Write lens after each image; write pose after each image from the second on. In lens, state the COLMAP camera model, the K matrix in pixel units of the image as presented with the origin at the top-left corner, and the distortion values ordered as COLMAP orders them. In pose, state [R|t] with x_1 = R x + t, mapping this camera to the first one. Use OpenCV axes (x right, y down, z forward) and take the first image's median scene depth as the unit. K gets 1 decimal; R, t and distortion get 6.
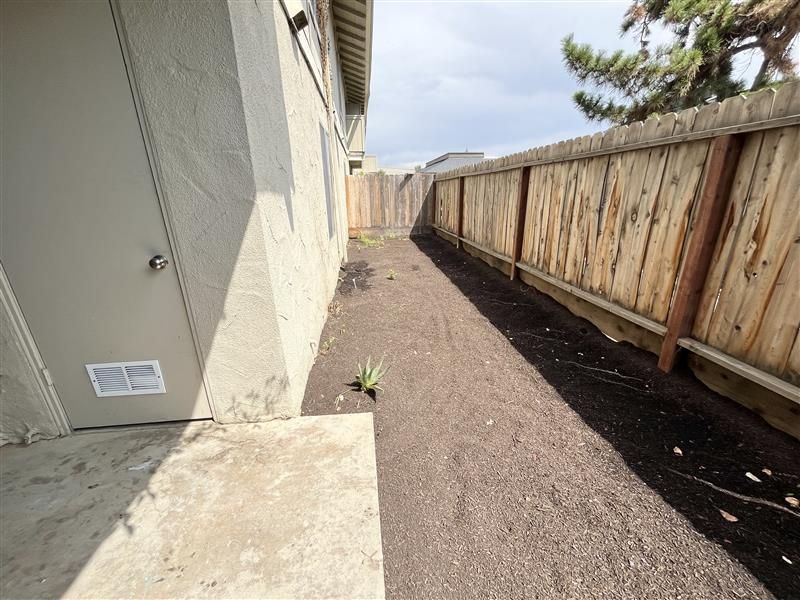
lens RADIAL K [[326.7, 0, 400.0], [0, 326.7, 300.0], [0, 0, 1]] dist [-0.002075, -0.000121]
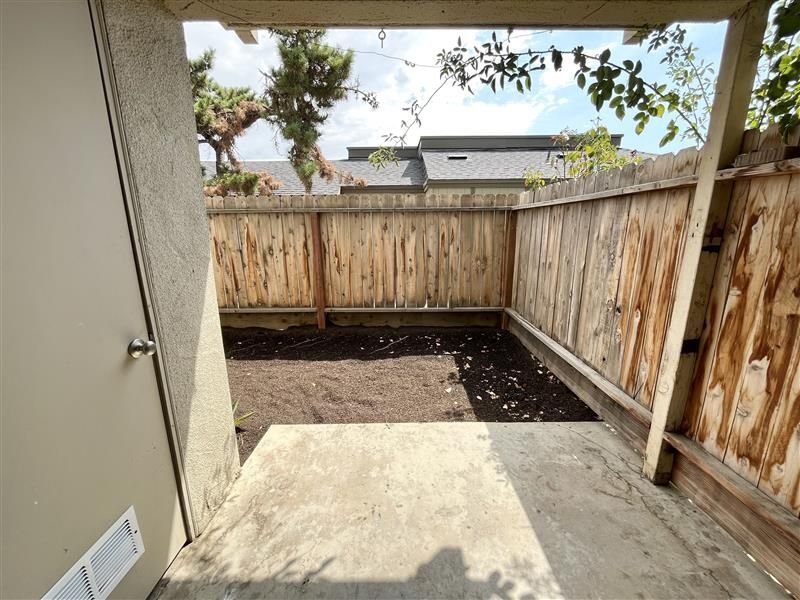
lens RADIAL K [[326.7, 0, 400.0], [0, 326.7, 300.0], [0, 0, 1]] dist [-0.002075, -0.000121]
pose [[0.114056, -0.209110, 0.971218, -1.004252], [0.318944, 0.933556, 0.163545, -0.111005], [-0.940886, 0.291111, 0.173172, 0.214338]]
